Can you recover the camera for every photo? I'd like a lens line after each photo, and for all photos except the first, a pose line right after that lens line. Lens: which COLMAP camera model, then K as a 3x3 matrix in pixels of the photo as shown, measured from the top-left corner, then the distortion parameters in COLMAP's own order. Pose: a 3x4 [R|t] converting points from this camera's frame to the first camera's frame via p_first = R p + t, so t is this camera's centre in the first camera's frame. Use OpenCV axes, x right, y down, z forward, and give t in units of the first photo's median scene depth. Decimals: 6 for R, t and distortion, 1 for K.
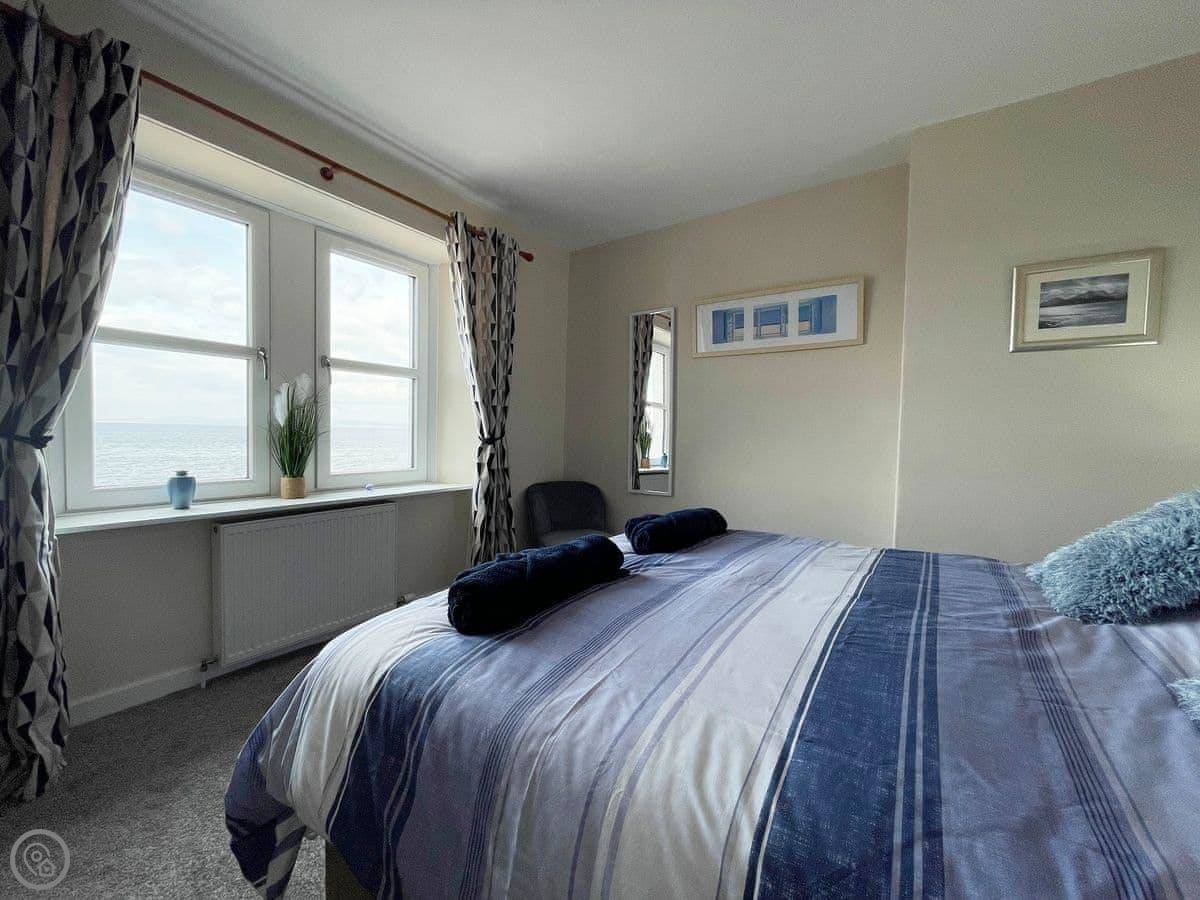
lens RADIAL K [[483.5, 0, 600.0], [0, 483.5, 450.0], [0, 0, 1]] dist [-0.001547, -0.000381]
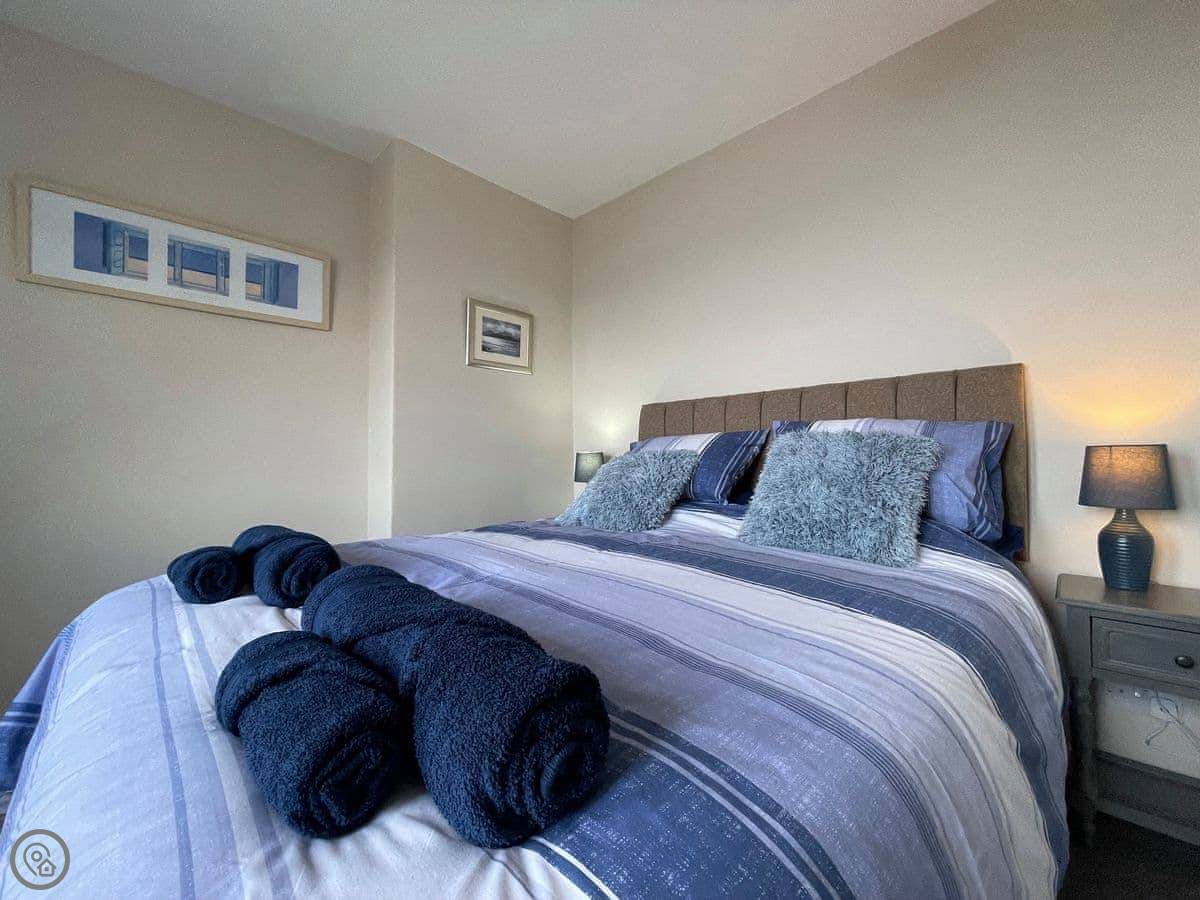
lens RADIAL K [[483.5, 0, 600.0], [0, 483.5, 450.0], [0, 0, 1]] dist [-0.001547, -0.000381]
pose [[0.184668, 0.000122, 0.982801, -0.259901], [0.046087, 0.998899, -0.008784, 0.037134], [-0.981720, 0.046916, 0.184459, 0.354101]]
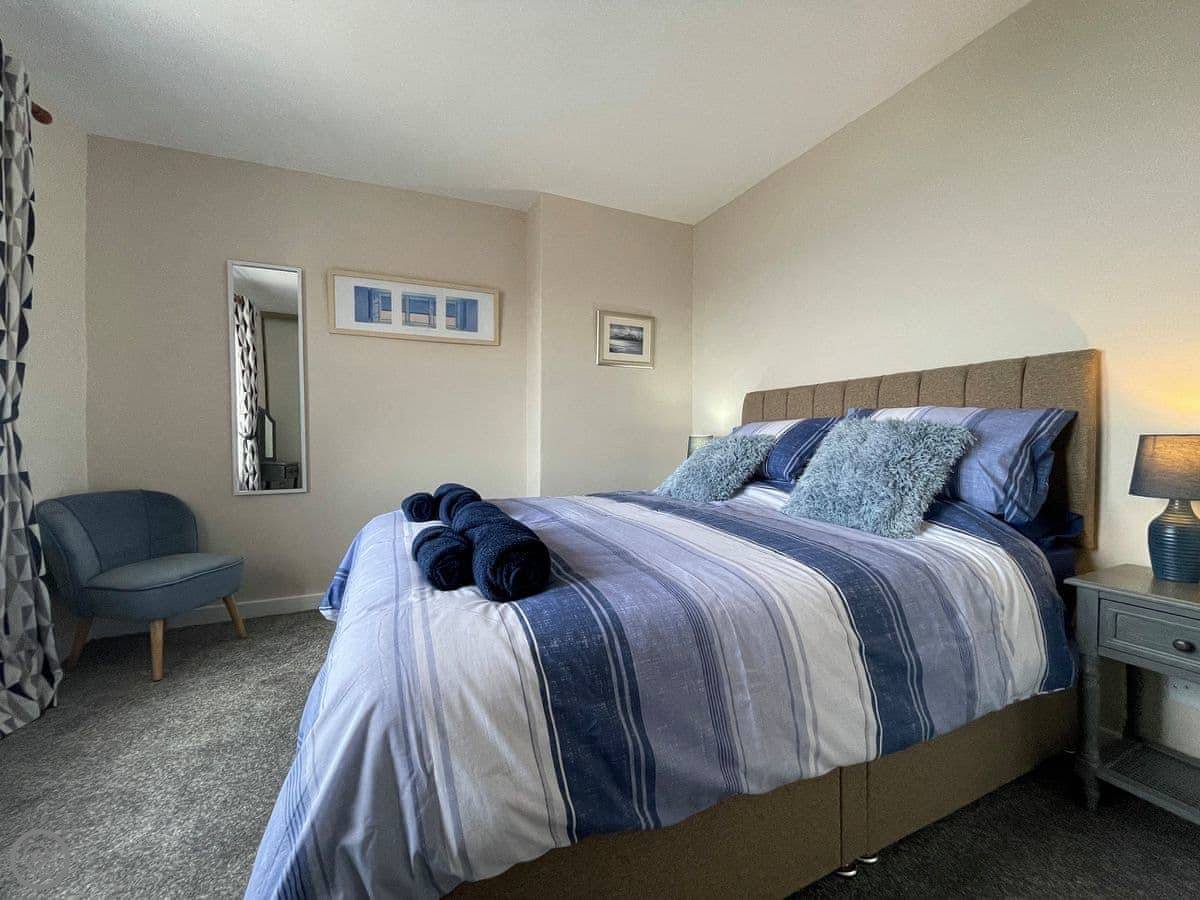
lens RADIAL K [[485.4, 0, 600.0], [0, 485.4, 450.0], [0, 0, 1]] dist [-0.002078, -0.000174]
pose [[0.518892, -0.038150, 0.853988, -0.394036], [0.042672, 0.998914, 0.018696, 0.034517], [-0.853774, 0.026740, 0.519957, 0.152485]]
